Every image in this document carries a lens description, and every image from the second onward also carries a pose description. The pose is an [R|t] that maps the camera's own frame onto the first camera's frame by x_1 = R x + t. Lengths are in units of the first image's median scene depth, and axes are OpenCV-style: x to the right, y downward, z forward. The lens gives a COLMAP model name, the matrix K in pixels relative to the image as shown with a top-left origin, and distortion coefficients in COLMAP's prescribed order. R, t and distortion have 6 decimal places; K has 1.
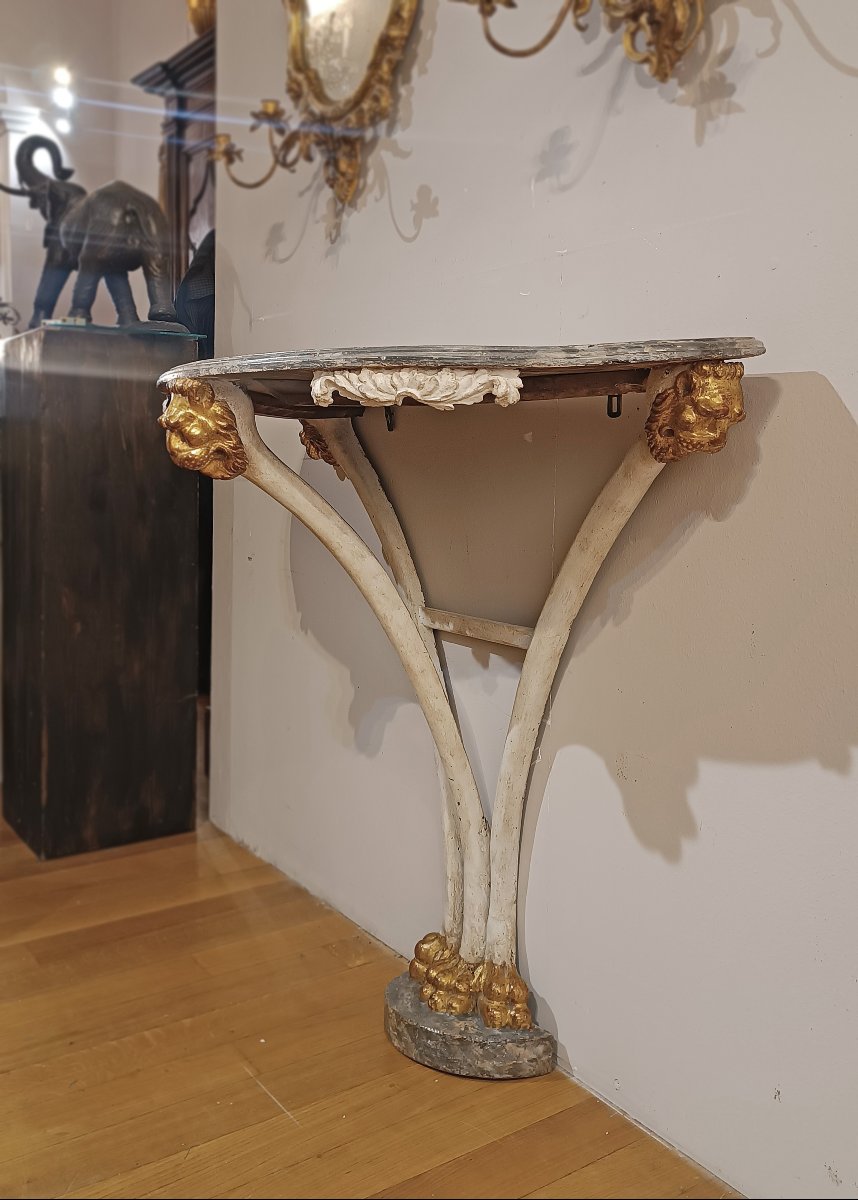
lens RADIAL K [[1110.5, 0, 408.0], [0, 1110.5, 502.7], [0, 0, 1]] dist [0.014587, 0.000000]
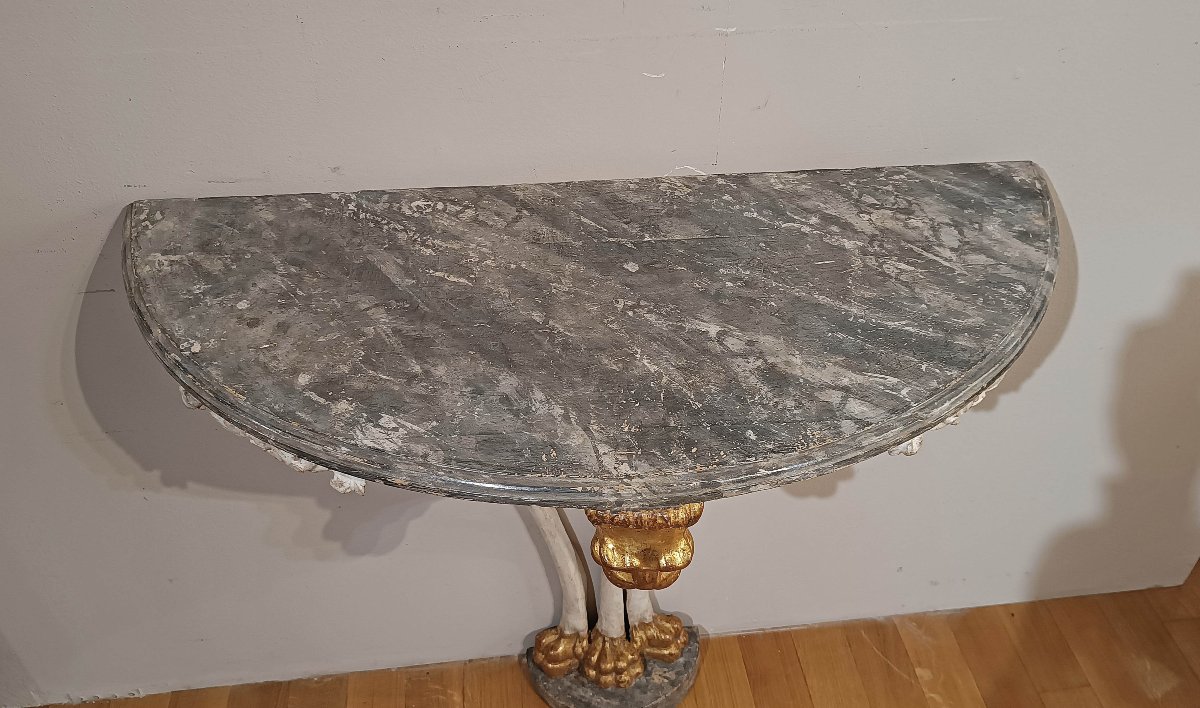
lens RADIAL K [[976.5, 0, 626.5], [0, 976.5, 353.3], [0, 0, 1]] dist [0.013400, -0.003934]
pose [[0.432211, -0.584755, 0.686480, -0.505397], [0.022586, 0.768037, 0.640006, -0.500389], [-0.901490, -0.261113, 0.345161, 0.776255]]
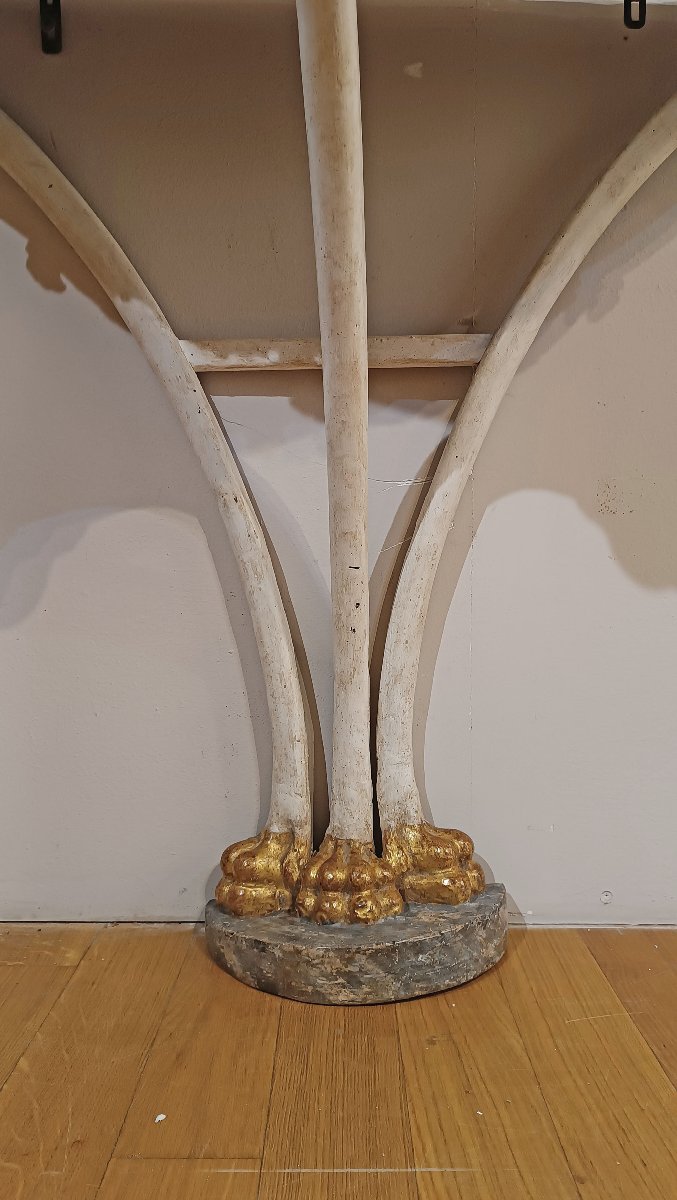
lens RADIAL K [[886.8, 0, 340.2], [0, 886.8, 606.1], [0, 0, 1]] dist [0.017666, -0.039586]
pose [[0.553150, -0.052673, 0.831415, -0.422005], [0.037176, 0.998566, 0.038529, 0.268072], [-0.832252, 0.009597, 0.554314, 0.769612]]
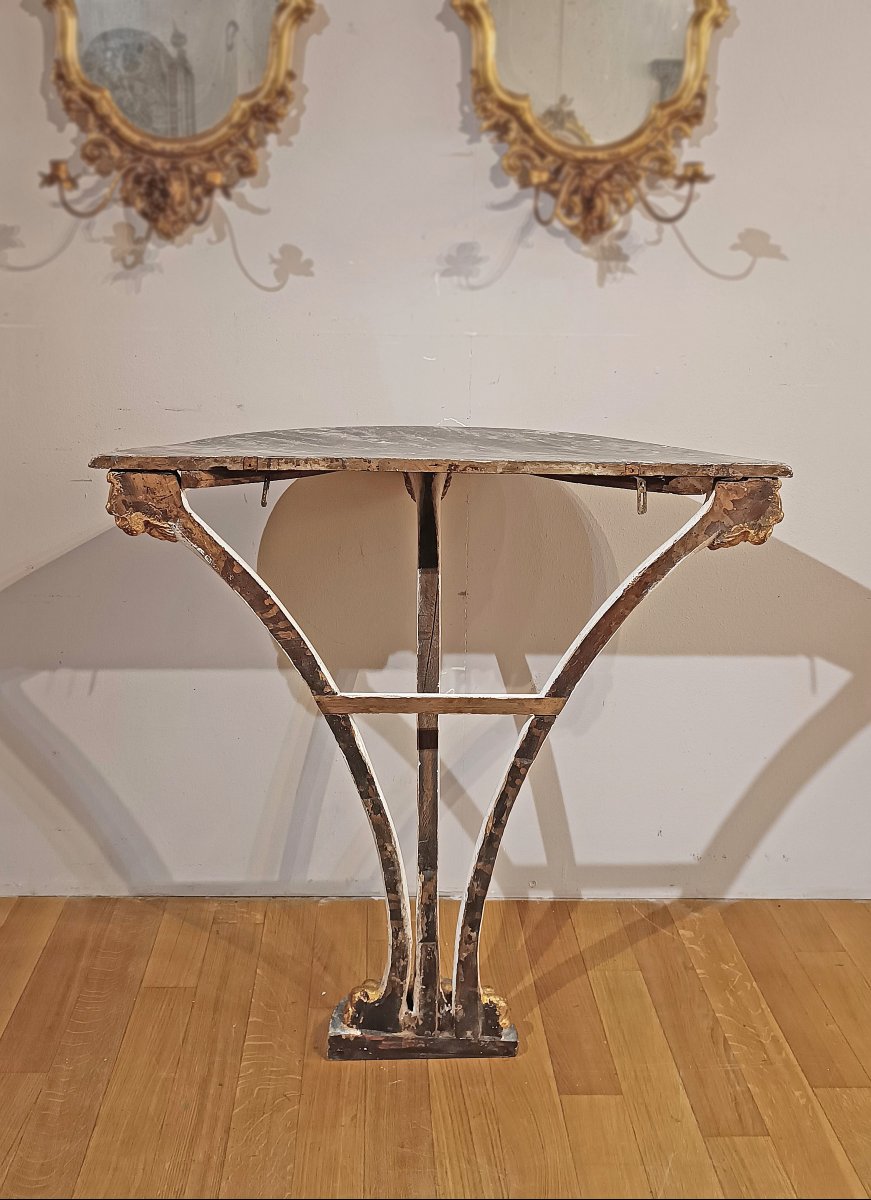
lens RADIAL K [[1191.9, 0, 408.7], [0, 1191.9, 456.3], [0, 0, 1]] dist [0.029633, 0.000000]
pose [[0.532805, -0.127506, 0.836577, -1.164541], [0.024751, 0.990509, 0.135203, -0.280368], [-0.845876, -0.051331, 0.530904, 0.283934]]
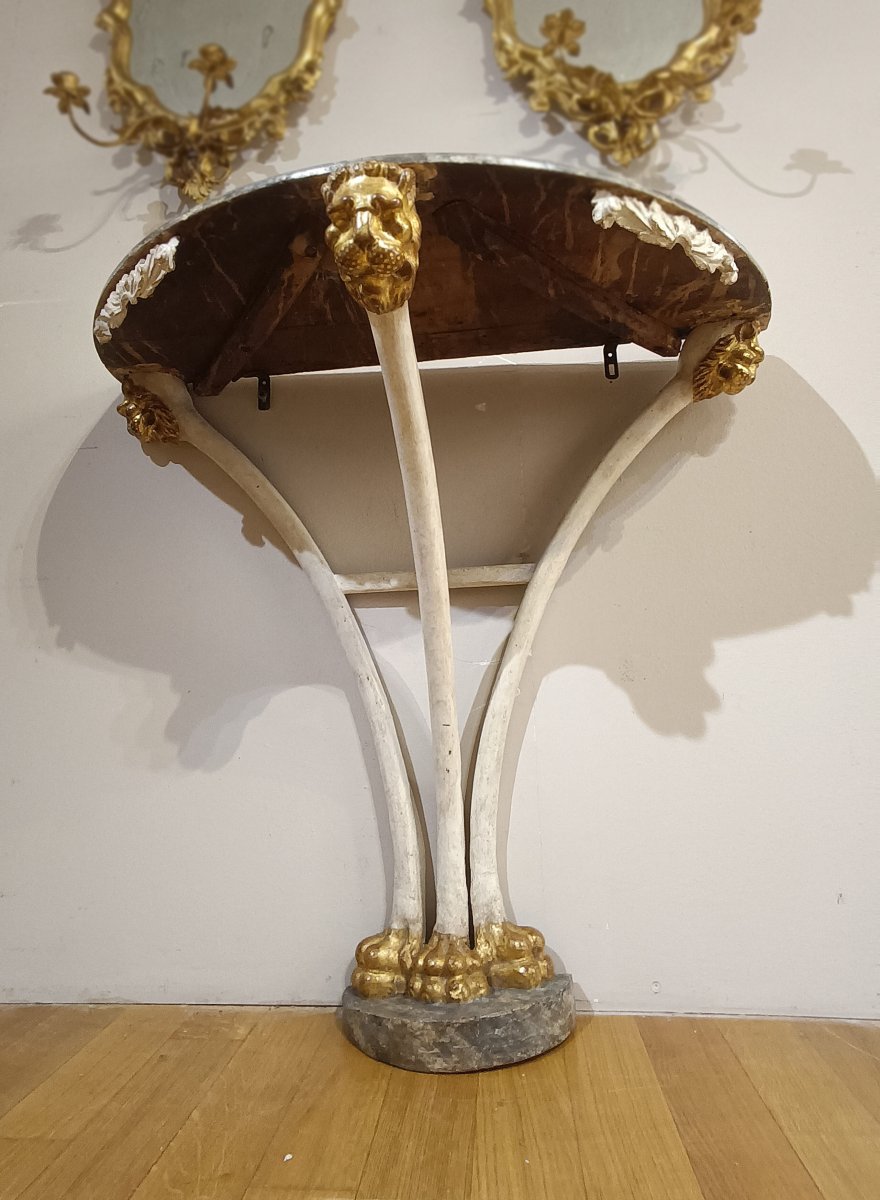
lens RADIAL K [[725.5, 0, 441.6], [0, 725.5, 521.5], [0, 0, 1]] dist [-0.032142, 0.035073]
pose [[0.624013, 0.165823, 0.763616, -0.489907], [0.056909, 0.964985, -0.256056, 0.255312], [-0.779339, 0.203239, 0.592727, 0.646061]]
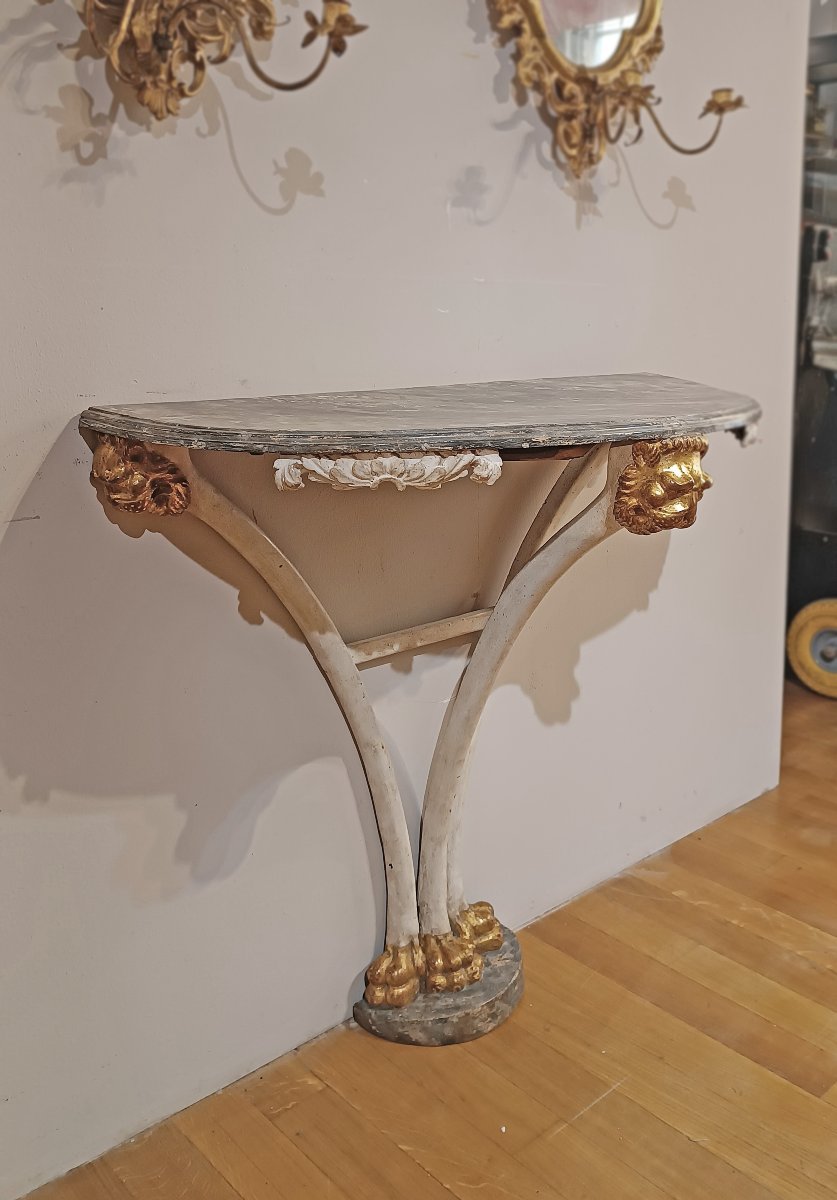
lens RADIAL K [[1086.4, 0, 434.4], [0, 1086.4, 487.0], [0, 0, 1]] dist [0.040743, -0.070956]
pose [[-0.167051, -0.164944, 0.972053, -0.976664], [0.029237, 0.984645, 0.172105, -0.212991], [-0.985515, 0.057170, -0.159664, 1.250421]]
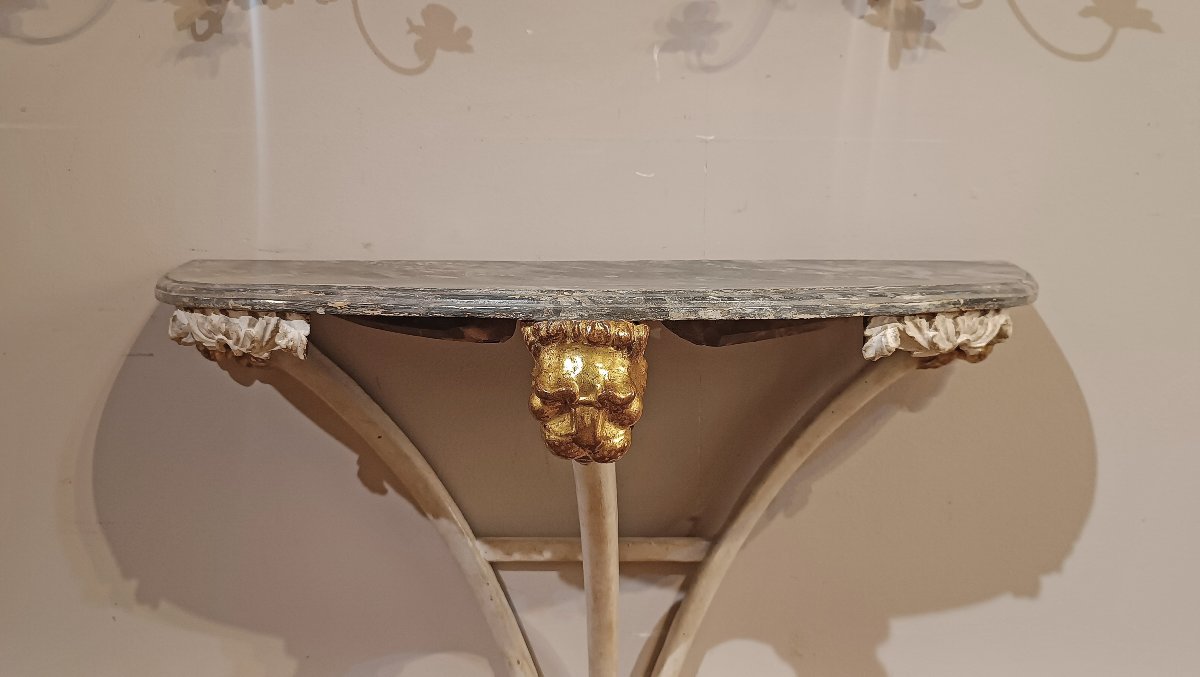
lens RADIAL K [[886.8, 0, 598.3], [0, 886.8, 337.0], [0, 0, 1]] dist [0.017666, -0.039586]
pose [[0.532737, -0.098407, 0.840540, -0.560859], [0.026829, 0.994681, 0.099449, -0.137693], [-0.845856, -0.030430, 0.532543, 0.683555]]
